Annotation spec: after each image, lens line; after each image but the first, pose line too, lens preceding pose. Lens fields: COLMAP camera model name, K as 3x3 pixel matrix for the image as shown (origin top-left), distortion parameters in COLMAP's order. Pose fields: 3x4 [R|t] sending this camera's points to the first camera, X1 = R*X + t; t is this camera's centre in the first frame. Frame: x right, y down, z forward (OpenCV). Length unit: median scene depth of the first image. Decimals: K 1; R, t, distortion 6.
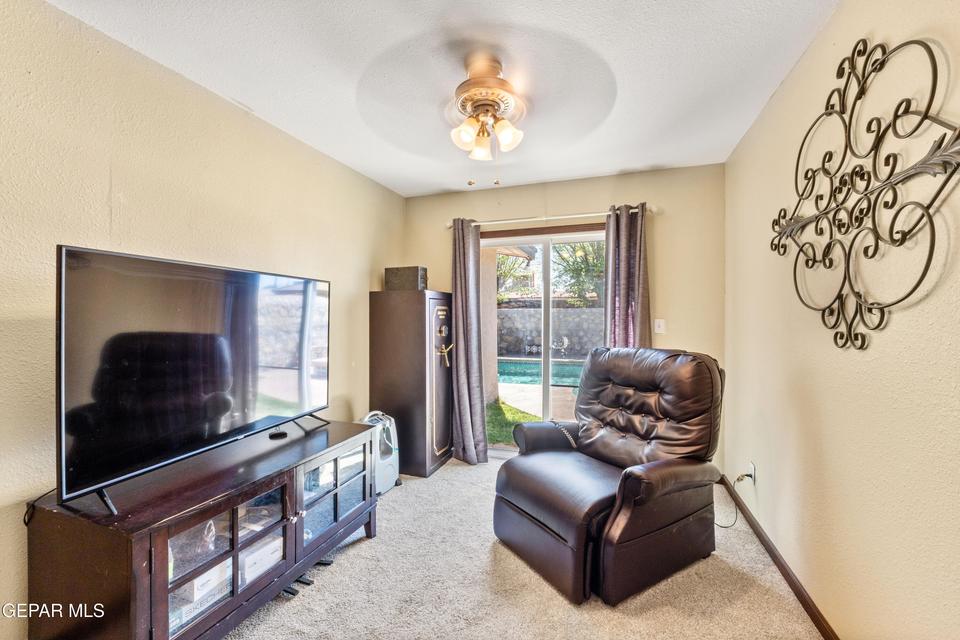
lens RADIAL K [[403.3, 0, 480.6], [0, 403.3, 315.8], [0, 0, 1]] dist [-0.012591, 0.001638]
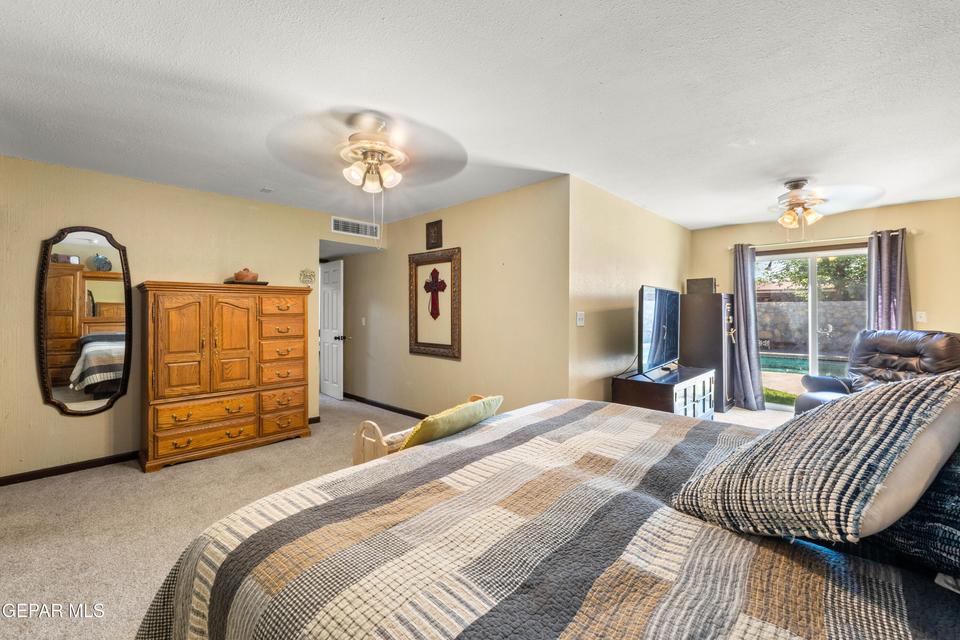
lens RADIAL K [[403.3, 0, 485.3], [0, 403.3, 303.2], [0, 0, 1]] dist [-0.012591, 0.001638]
pose [[0.910735, -0.009256, -0.412888, -0.342652], [0.001862, 0.999831, -0.018307, 0.002247], [0.412988, 0.015904, 0.910598, -0.839373]]
